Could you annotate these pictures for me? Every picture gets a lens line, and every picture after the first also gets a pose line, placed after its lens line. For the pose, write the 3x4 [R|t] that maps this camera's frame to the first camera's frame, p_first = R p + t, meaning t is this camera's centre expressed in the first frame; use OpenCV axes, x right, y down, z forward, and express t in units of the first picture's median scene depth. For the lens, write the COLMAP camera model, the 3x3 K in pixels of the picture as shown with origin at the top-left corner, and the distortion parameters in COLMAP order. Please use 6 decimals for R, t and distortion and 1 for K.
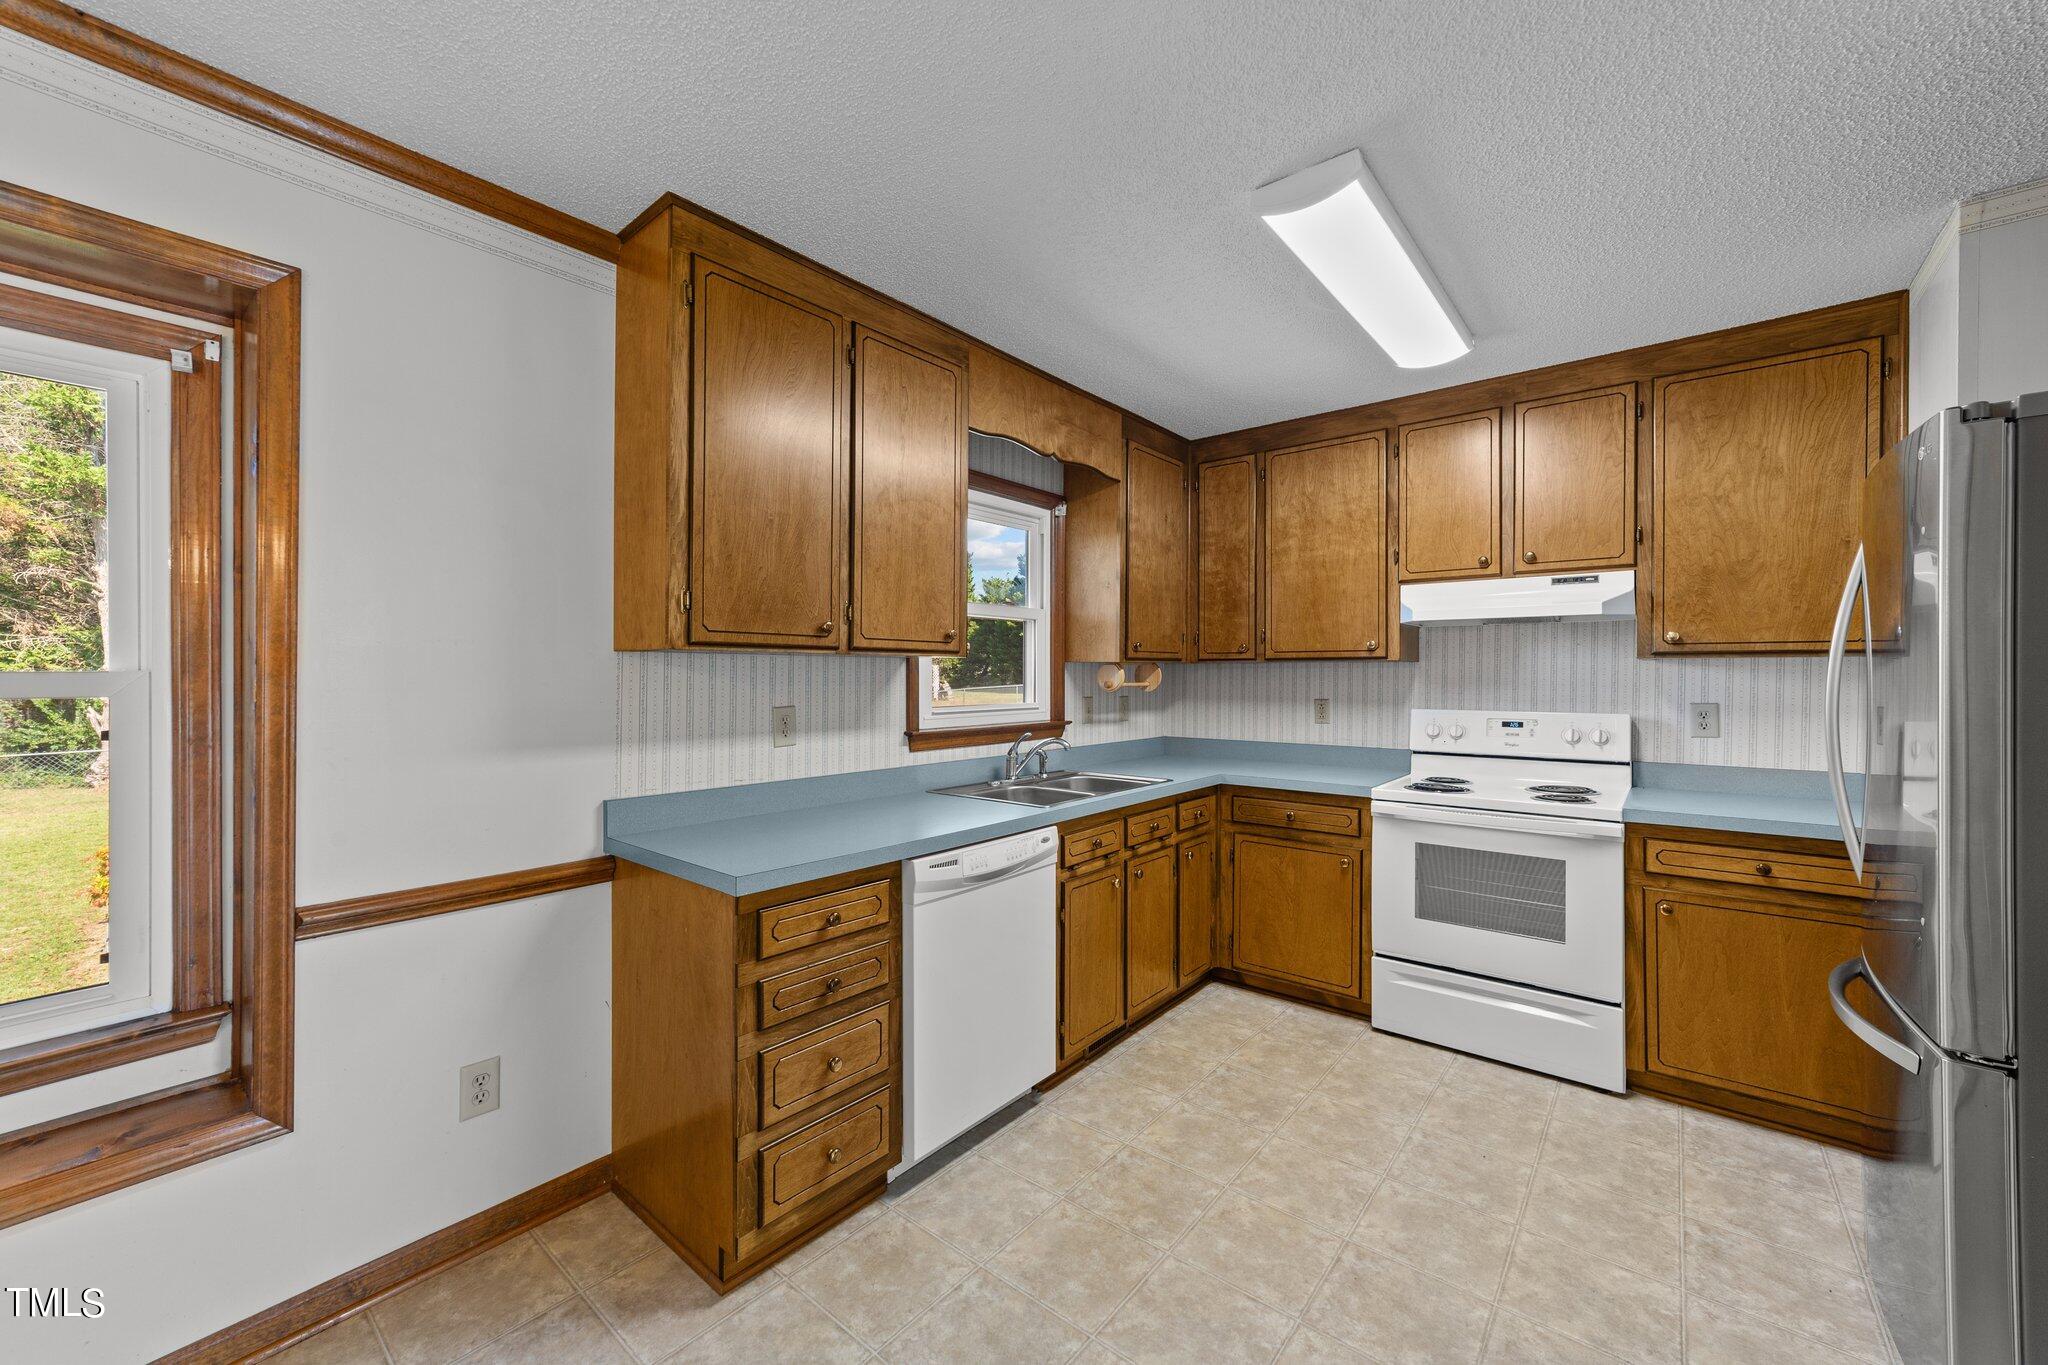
lens RADIAL K [[786.5, 0, 1038.2], [0, 786.5, 673.0], [0, 0, 1]] dist [-0.005769, 0.001927]
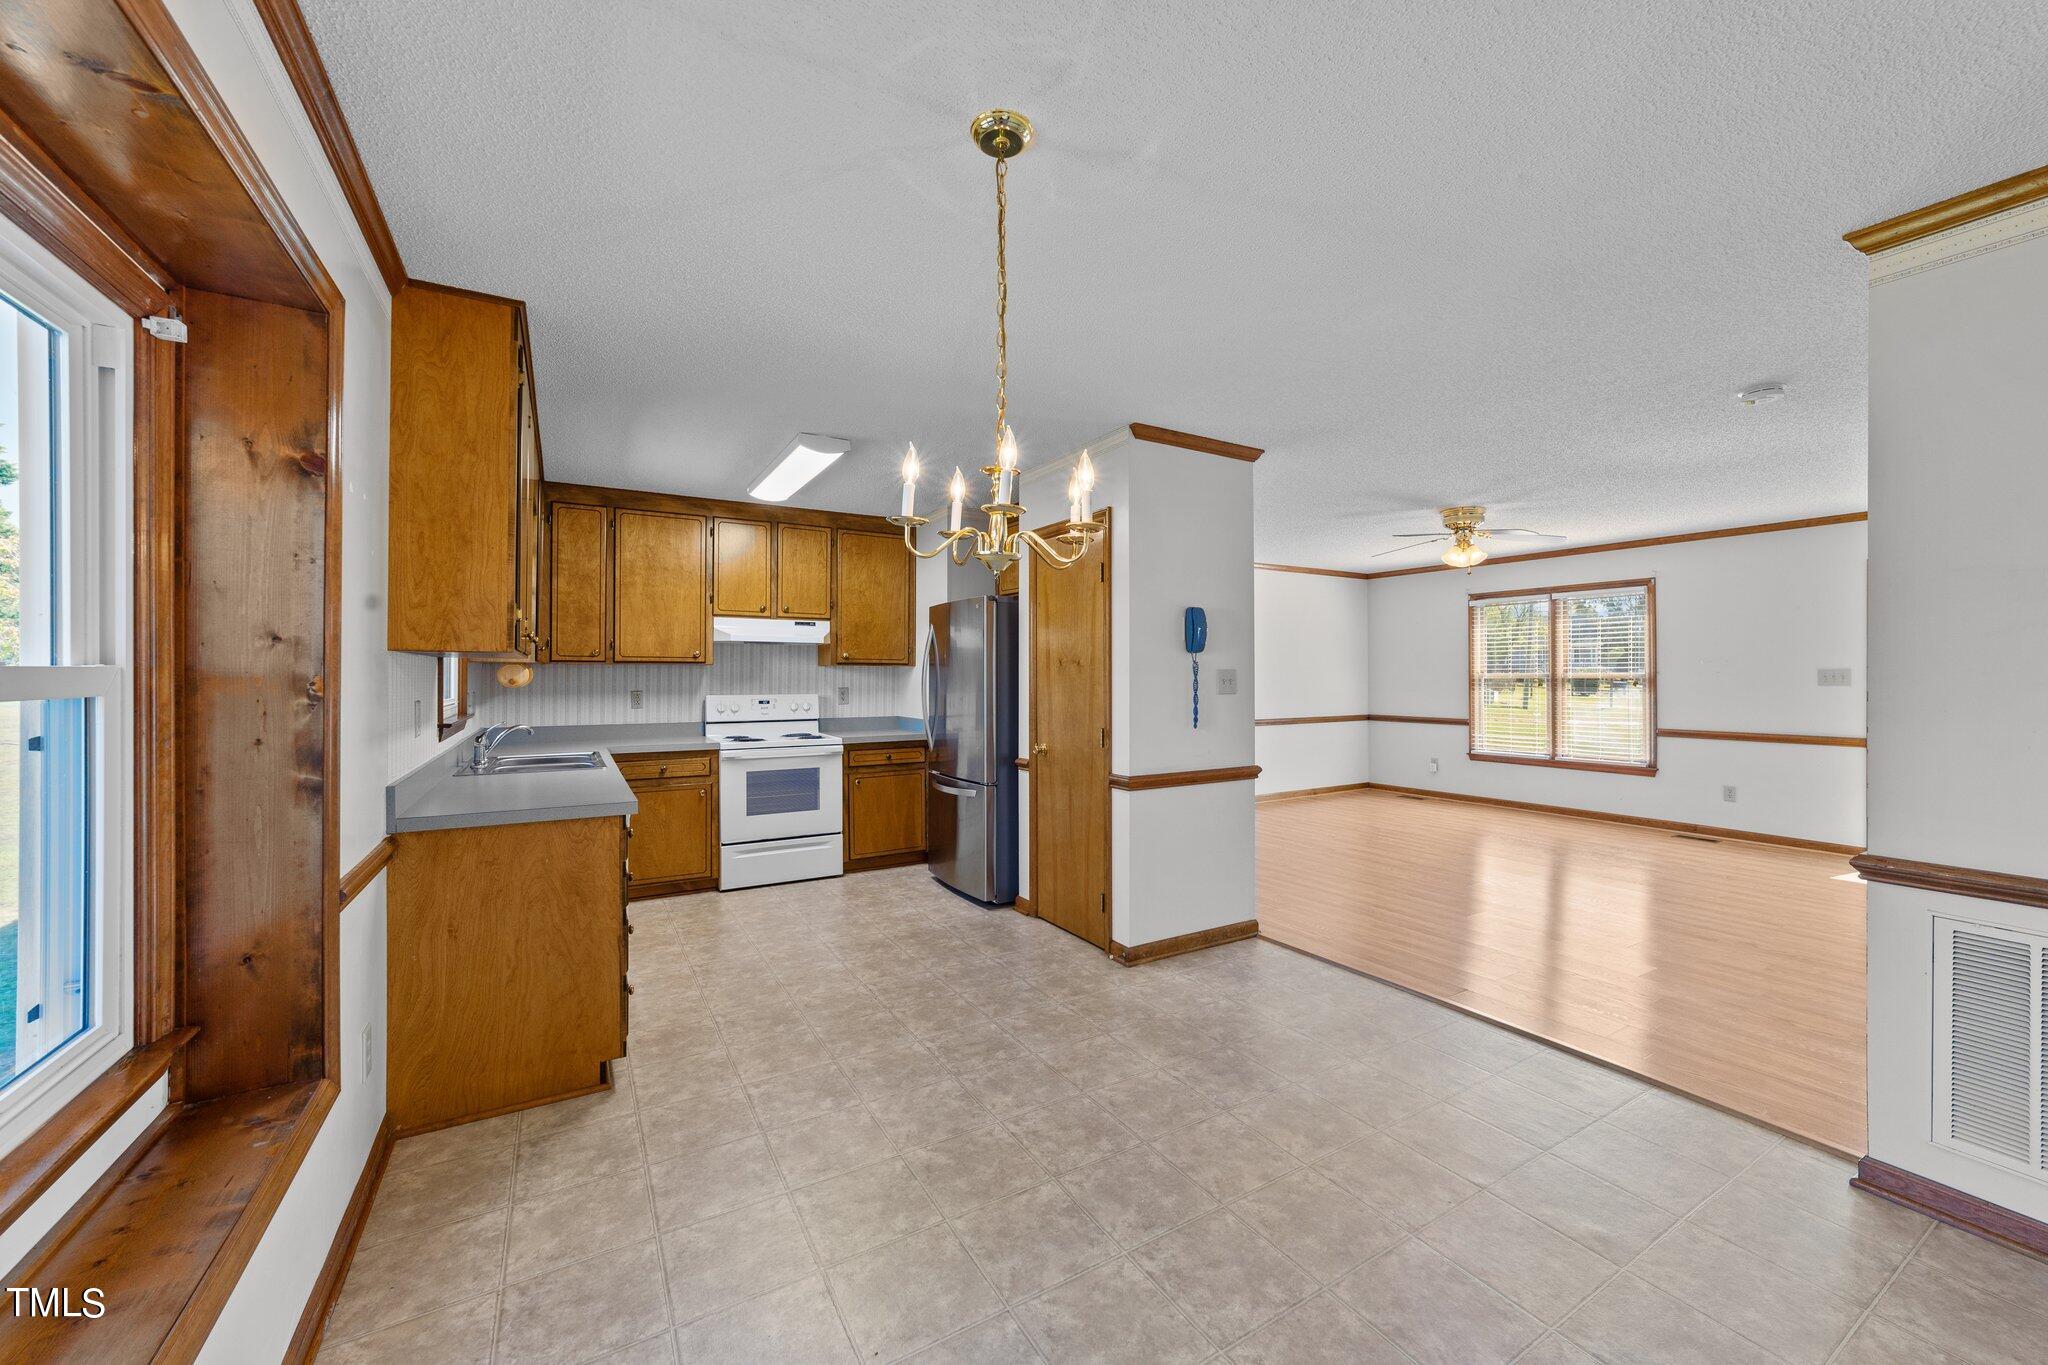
lens RADIAL K [[786.5, 0, 1021.5], [0, 786.5, 673.1], [0, 0, 1]] dist [-0.005769, 0.001927]
pose [[0.343065, 0.003004, 0.939307, -0.888613], [-0.002577, 0.999994, -0.002257, 0.003678], [-0.939308, -0.001647, 0.343071, -0.139943]]
